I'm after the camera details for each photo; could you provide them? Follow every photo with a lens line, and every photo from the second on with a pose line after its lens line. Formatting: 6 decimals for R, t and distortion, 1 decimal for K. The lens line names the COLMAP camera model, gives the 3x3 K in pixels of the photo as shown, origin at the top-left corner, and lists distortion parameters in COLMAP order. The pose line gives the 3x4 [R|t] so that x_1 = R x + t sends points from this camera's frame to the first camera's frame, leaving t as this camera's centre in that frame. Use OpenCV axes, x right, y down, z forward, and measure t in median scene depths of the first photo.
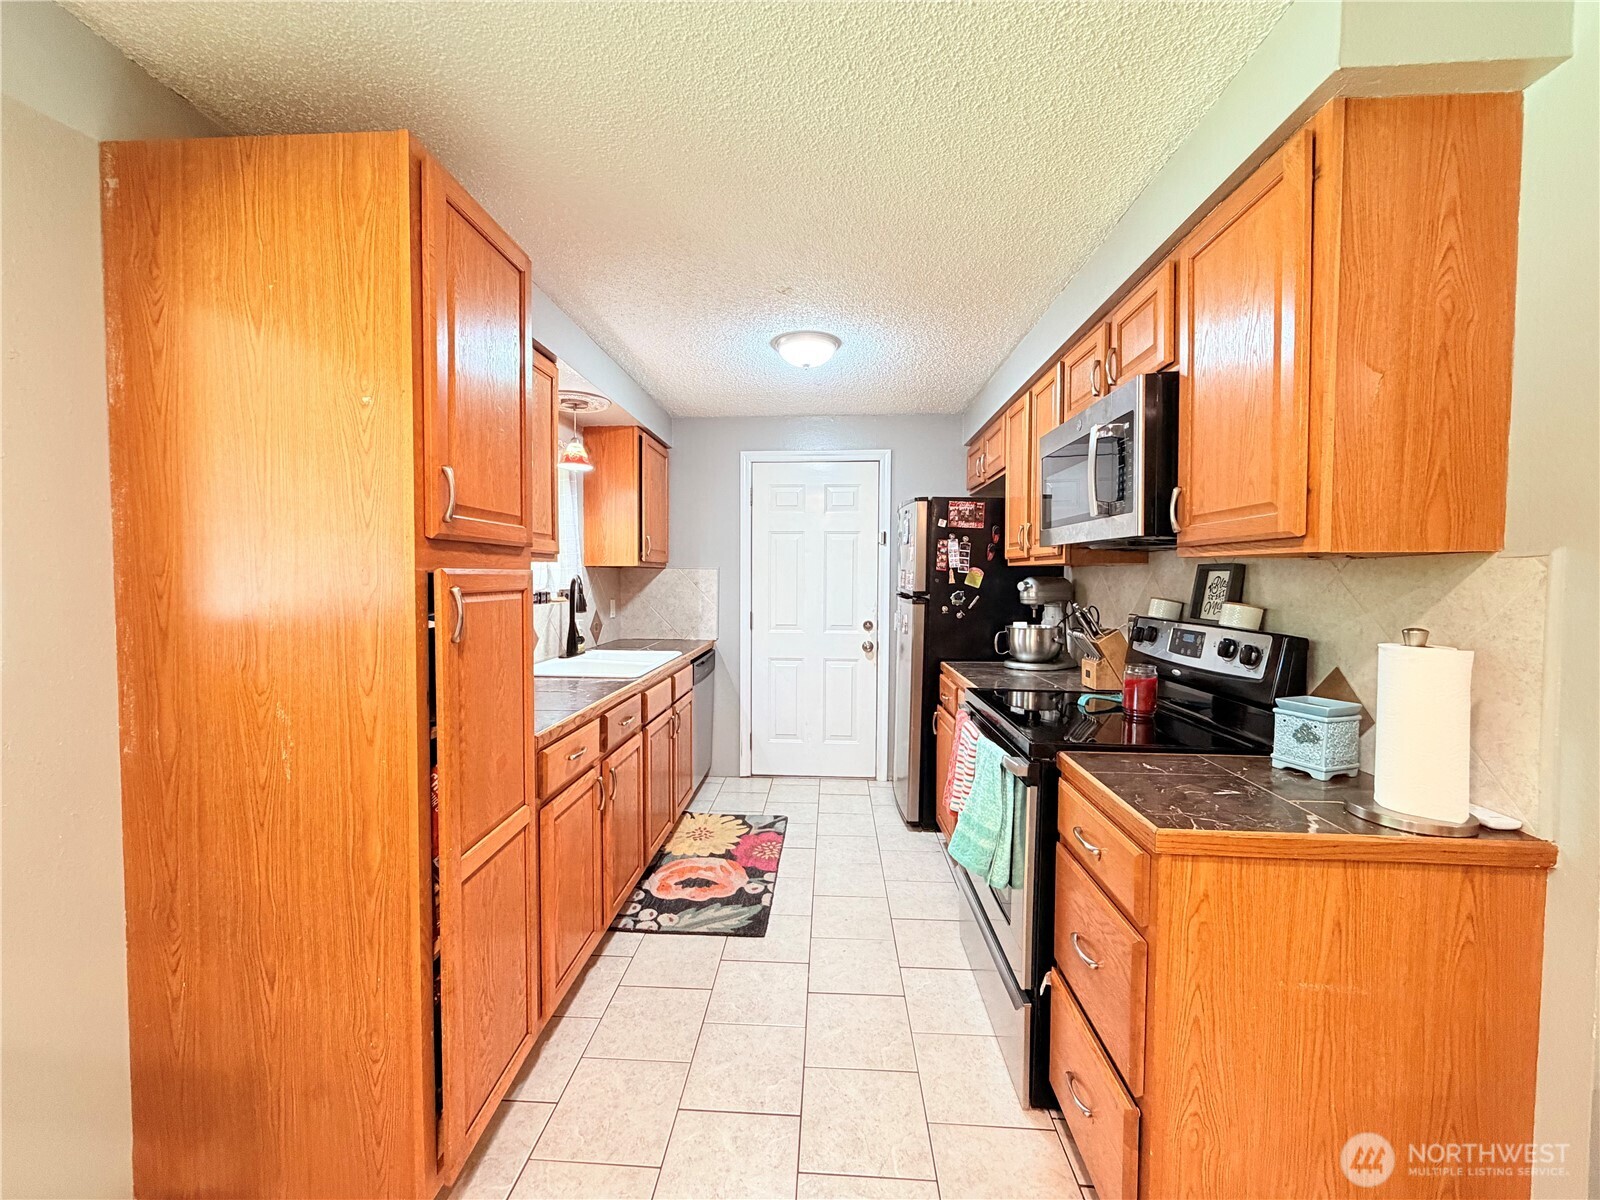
lens RADIAL K [[637.9, 0, 793.4], [0, 637.9, 601.5], [0, 0, 1]] dist [0.002010, -0.000601]
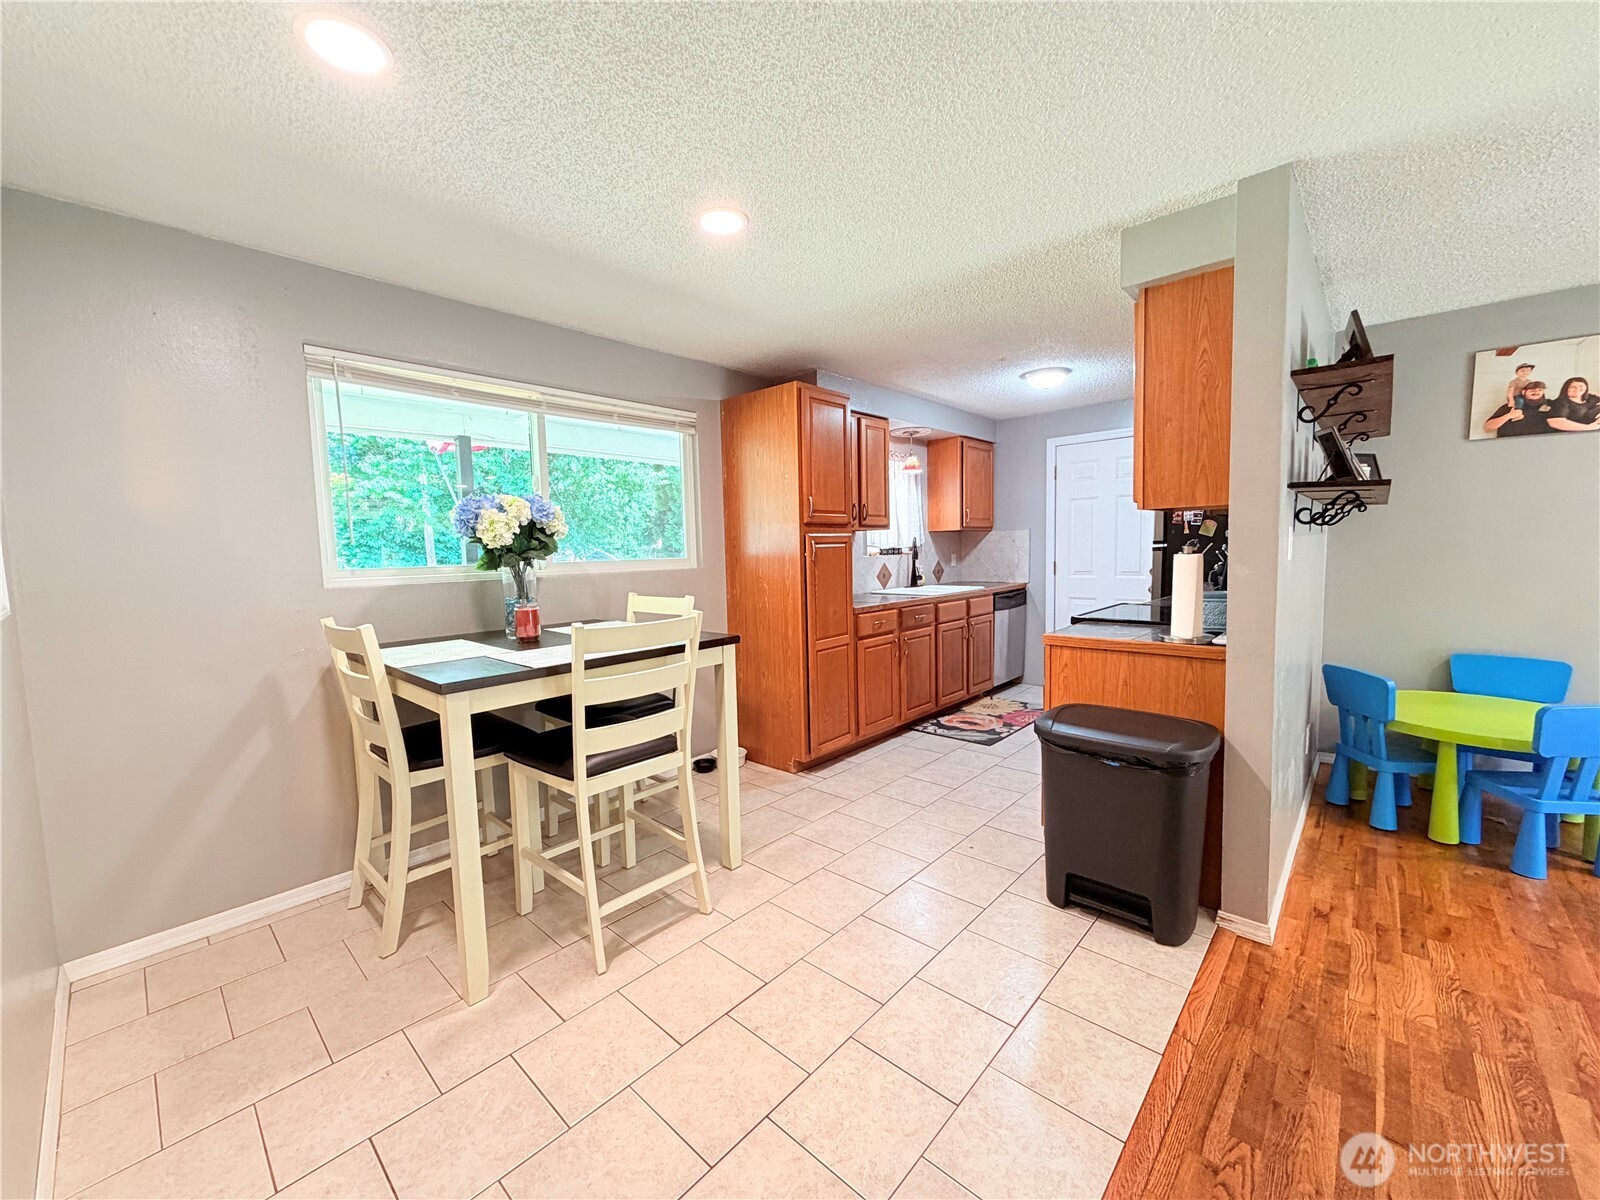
lens RADIAL K [[637.9, 0, 796.9], [0, 637.9, 601.8], [0, 0, 1]] dist [0.002010, -0.000601]
pose [[0.781040, 0.028280, -0.623841, 0.568867], [0.004304, 0.998707, 0.050661, 0.050561], [0.624466, -0.042254, 0.779908, -0.596722]]
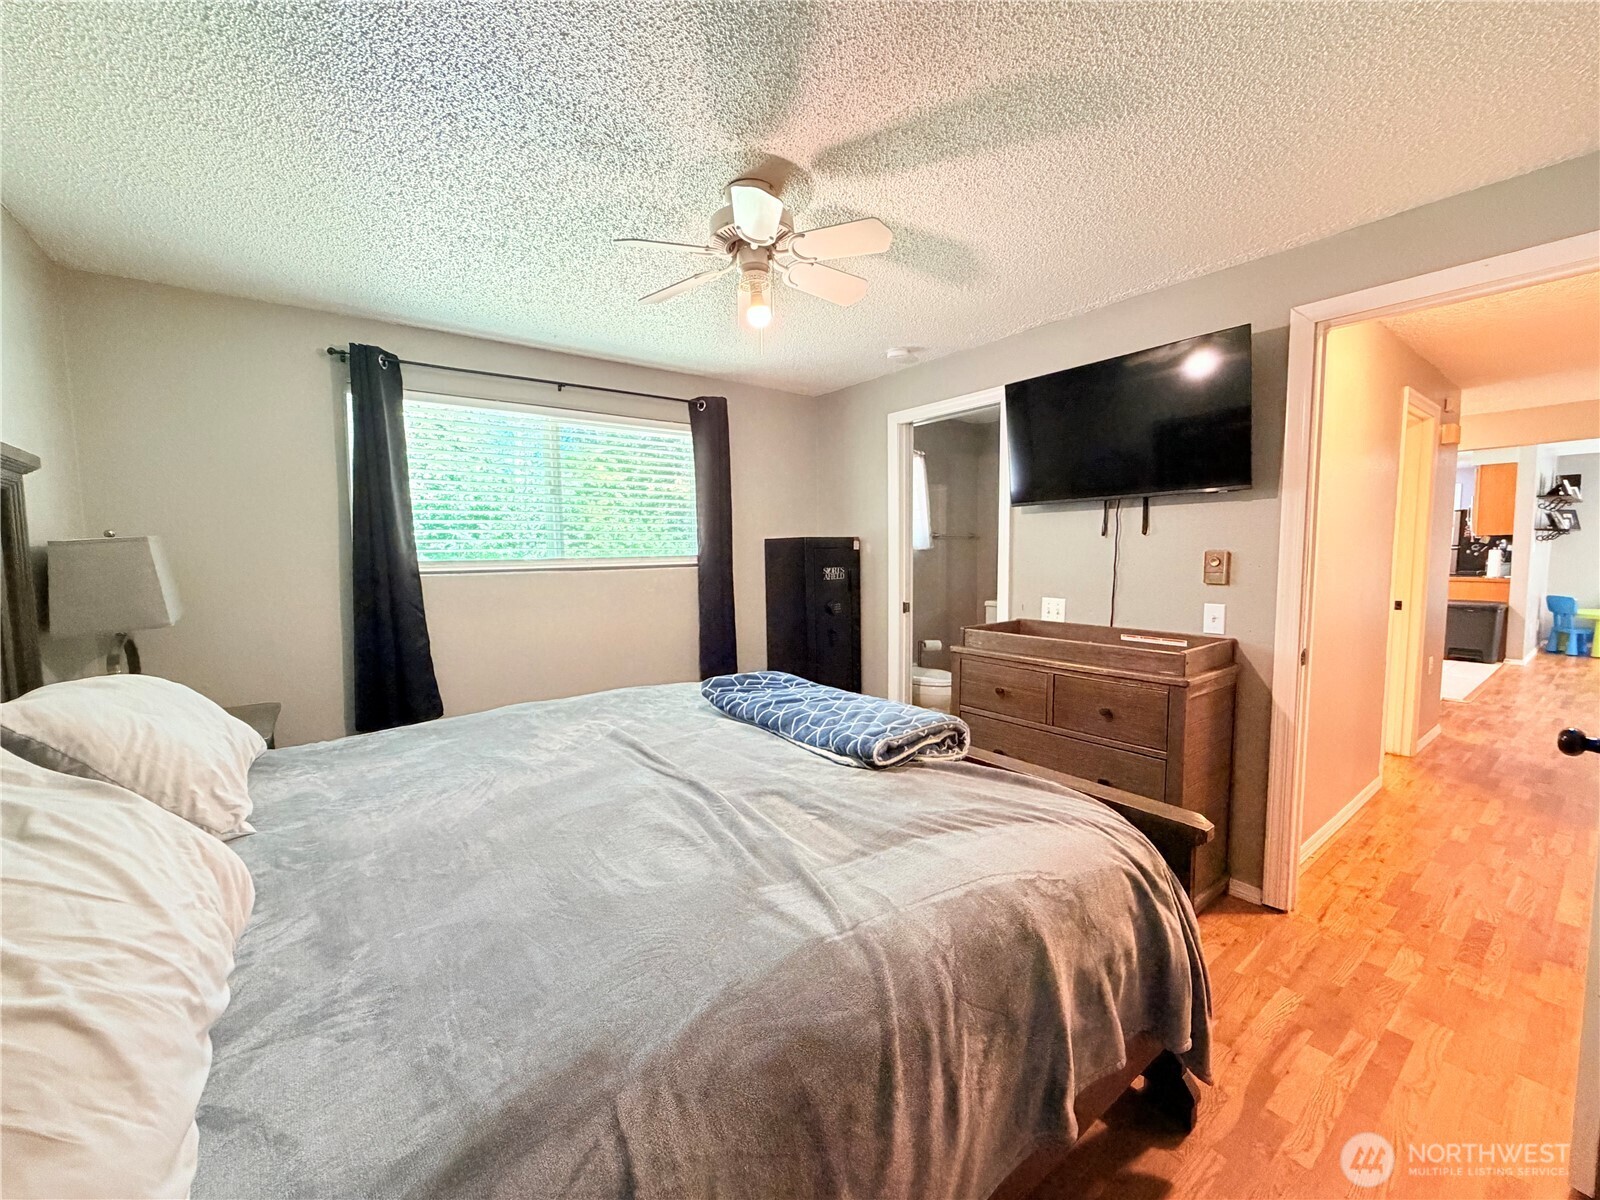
lens RADIAL K [[637.9, 0, 798.5], [0, 637.9, 600.5], [0, 0, 1]] dist [0.002010, -0.000601]
pose [[0.653677, 0.048351, -0.755228, 0.567075], [-0.012974, 0.998526, 0.052698, 0.144683], [0.756663, -0.024650, 0.653341, -3.719066]]
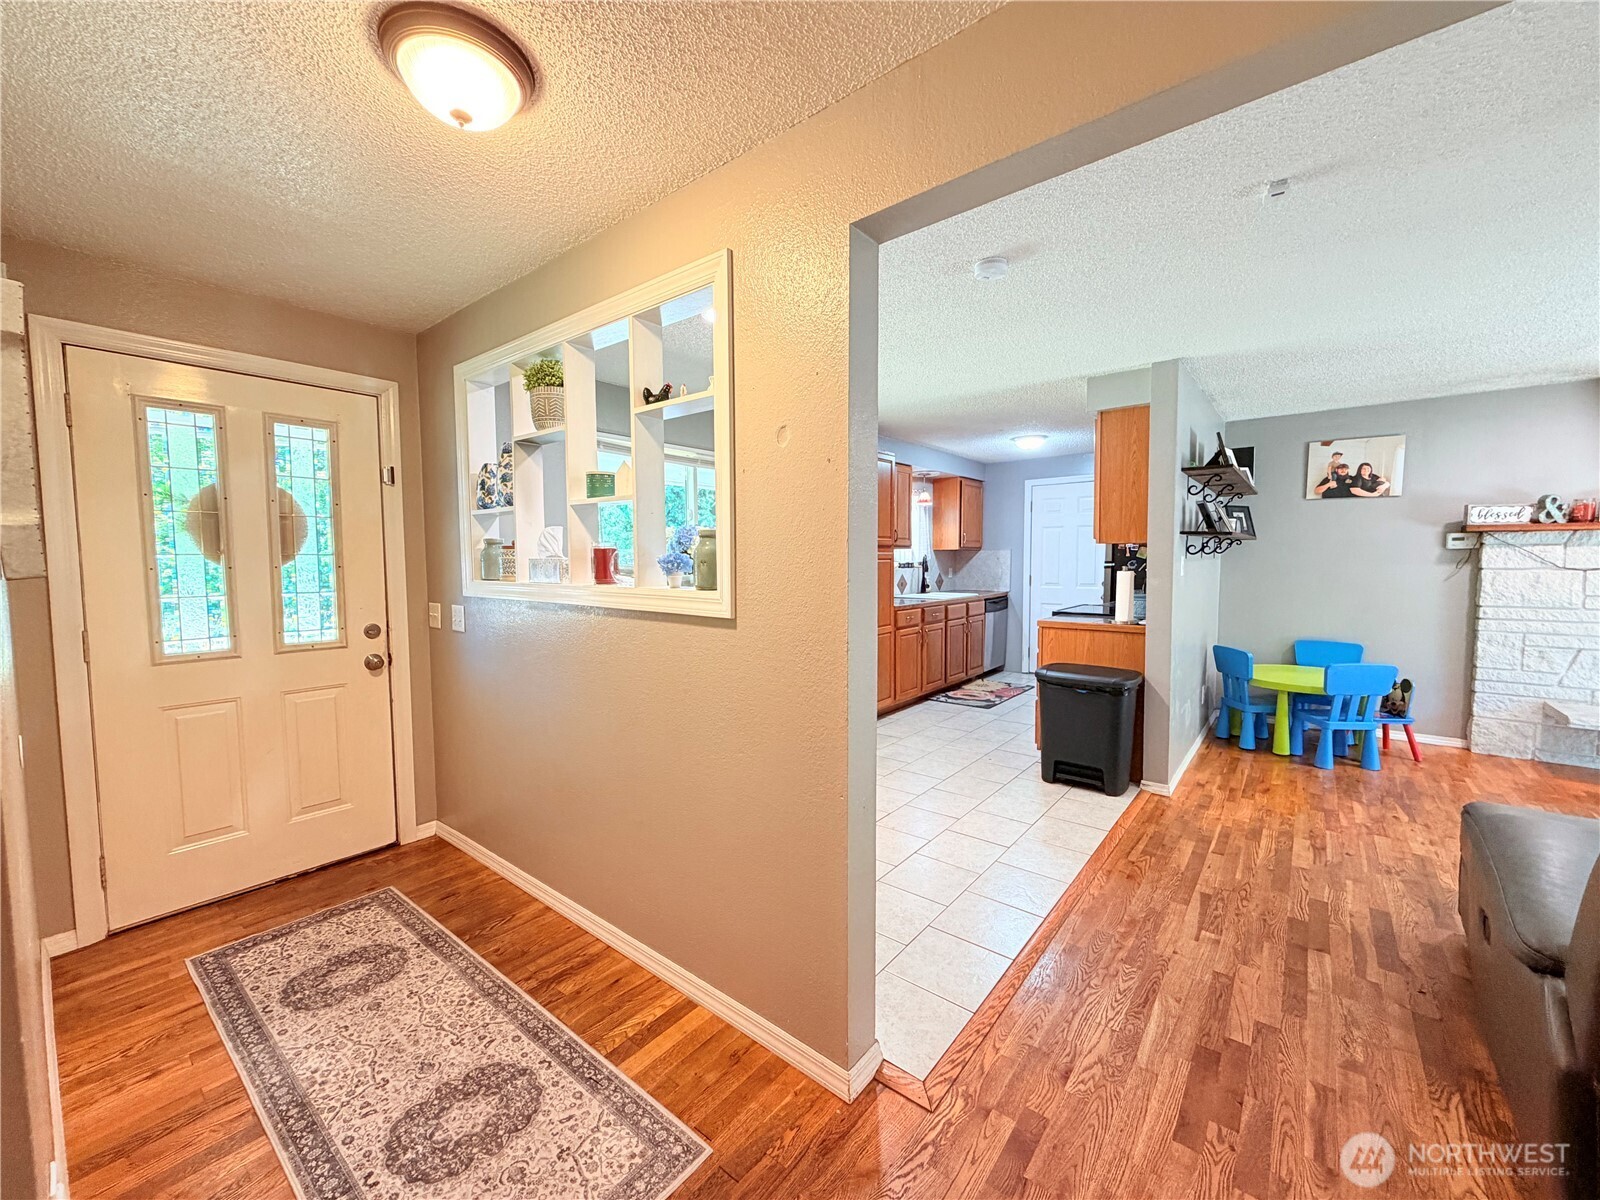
lens RADIAL K [[637.9, 0, 797.5], [0, 637.9, 601.3], [0, 0, 1]] dist [0.002010, -0.000601]
pose [[0.817808, 0.027406, -0.574838, 0.670939], [-0.010717, 0.999417, 0.032401, 0.061883], [0.575391, -0.020337, 0.817626, -1.222471]]
